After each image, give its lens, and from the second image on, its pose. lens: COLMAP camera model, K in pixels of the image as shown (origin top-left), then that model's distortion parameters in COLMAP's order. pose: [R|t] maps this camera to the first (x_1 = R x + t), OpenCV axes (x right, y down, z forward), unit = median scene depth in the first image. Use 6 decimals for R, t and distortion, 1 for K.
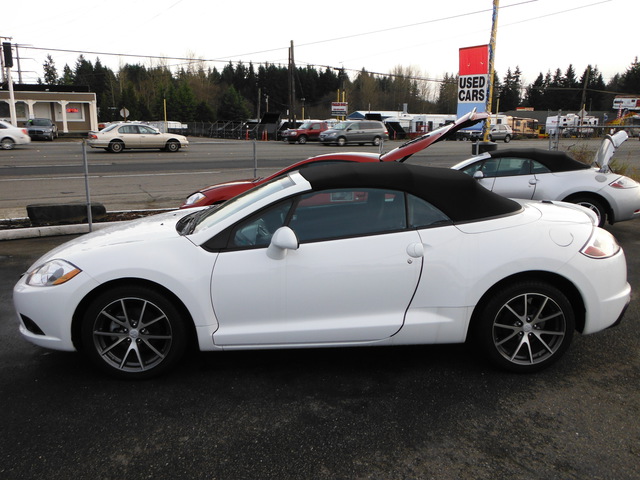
lens RADIAL K [[520.7, 0, 320.0], [0, 520.7, 240.0], [0, 0, 1]] dist [-0.002820, 0.001432]
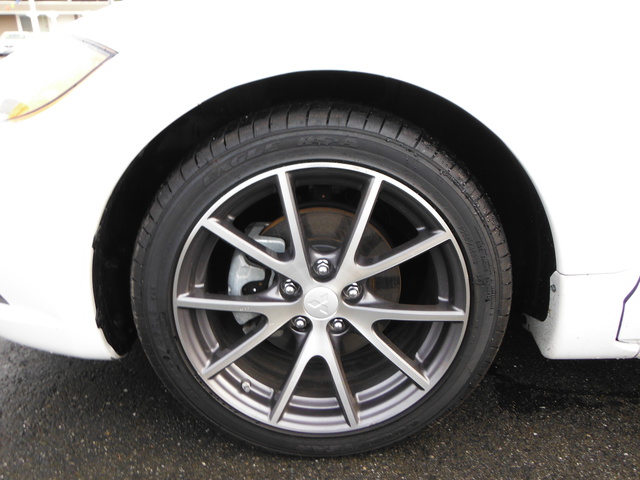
lens RADIAL K [[520.7, 0, 320.0], [0, 520.7, 240.0], [0, 0, 1]] dist [-0.002820, 0.001432]
pose [[0.997676, -0.012544, -0.066967, -0.338133], [0.022524, 0.988365, 0.150425, 0.107767], [0.064301, -0.151584, 0.986351, 0.737372]]
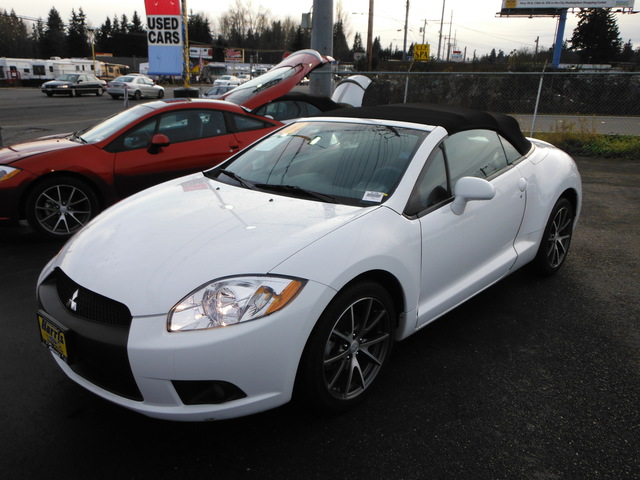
lens RADIAL K [[509.8, 0, 320.0], [0, 509.8, 240.0], [0, 0, 1]] dist [-0.003258, -0.001011]
pose [[0.743261, -0.200842, 0.638143, -0.823334], [0.134789, 0.979269, 0.151211, -0.084583], [-0.655283, -0.026374, 0.754923, 0.485947]]
